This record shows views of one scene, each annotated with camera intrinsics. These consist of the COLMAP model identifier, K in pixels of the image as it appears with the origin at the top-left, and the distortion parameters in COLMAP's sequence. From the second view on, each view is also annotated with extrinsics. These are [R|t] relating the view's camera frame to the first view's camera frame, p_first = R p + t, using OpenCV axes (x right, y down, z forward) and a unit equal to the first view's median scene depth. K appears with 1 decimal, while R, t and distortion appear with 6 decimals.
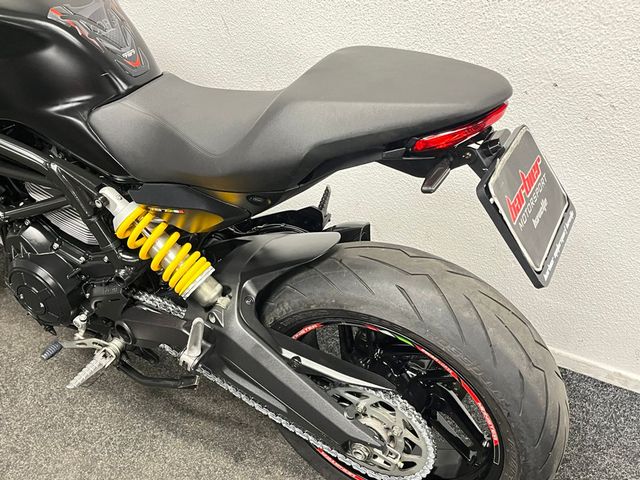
lens RADIAL K [[689.8, 0, 320.0], [0, 689.8, 240.0], [0, 0, 1]] dist [0.011741, 0.009063]
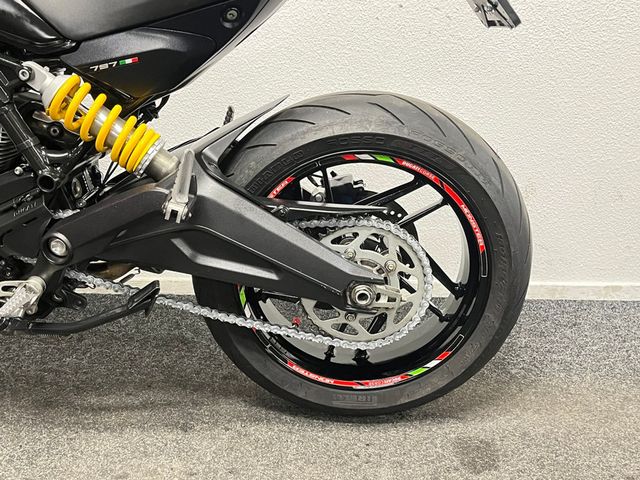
lens RADIAL K [[689.8, 0, 320.0], [0, 689.8, 240.0], [0, 0, 1]] dist [0.011741, 0.009063]
pose [[0.893739, -0.143794, 0.424916, -0.381856], [0.259783, 0.938136, -0.228941, 0.431269], [-0.365709, 0.315000, 0.875804, 0.166235]]
